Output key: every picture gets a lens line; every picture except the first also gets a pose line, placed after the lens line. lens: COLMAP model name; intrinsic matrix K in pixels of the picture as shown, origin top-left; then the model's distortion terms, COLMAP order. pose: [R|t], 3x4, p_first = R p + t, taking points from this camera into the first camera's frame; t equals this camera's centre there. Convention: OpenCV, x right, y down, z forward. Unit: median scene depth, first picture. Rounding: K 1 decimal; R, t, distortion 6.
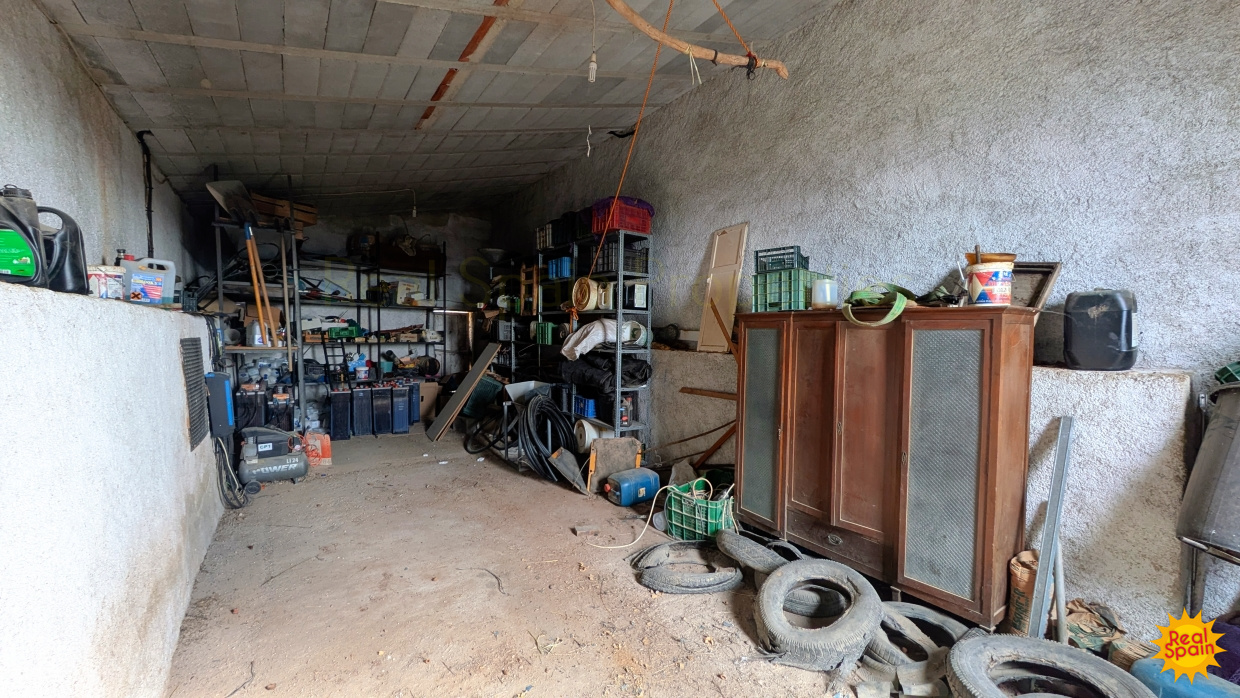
lens RADIAL K [[485.1, 0, 618.4], [0, 485.1, 352.0], [0, 0, 1]] dist [-0.000890, 0.000975]
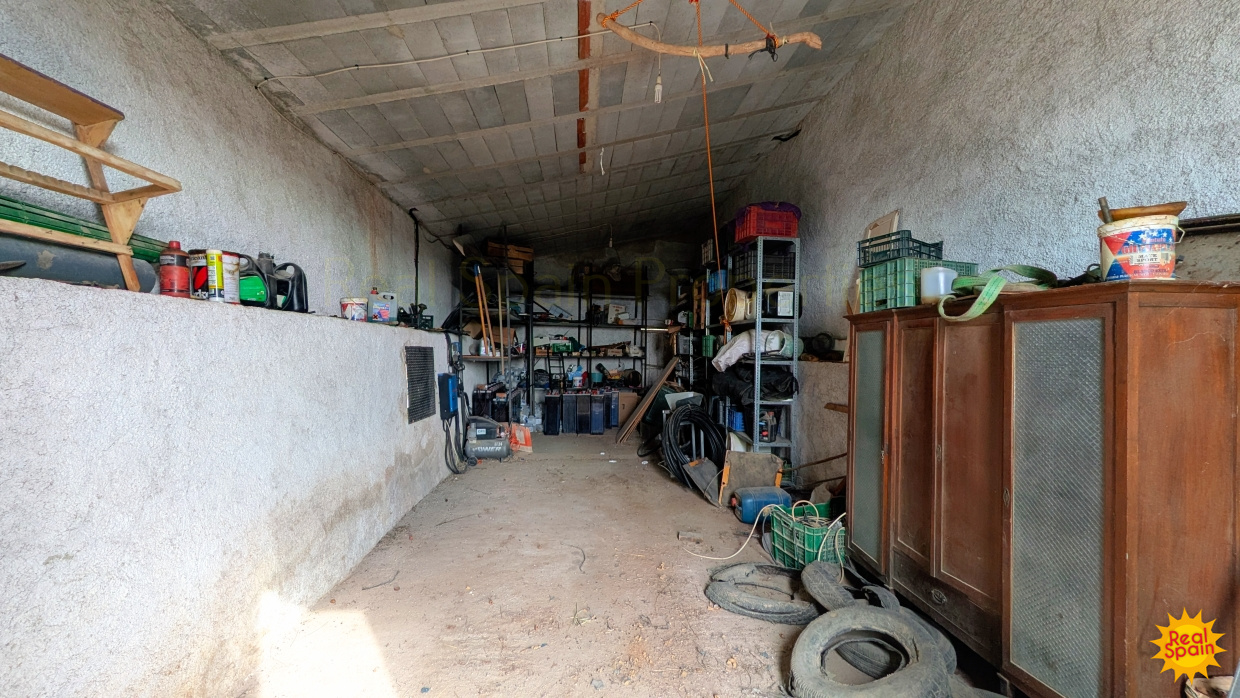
lens RADIAL K [[485.1, 0, 625.5], [0, 485.1, 352.9], [0, 0, 1]] dist [-0.000890, 0.000975]
pose [[0.870194, -0.000176, -0.492710, 0.361231], [-0.020747, 0.999100, -0.036999, 0.031284], [0.492273, 0.042419, 0.869407, 0.051044]]
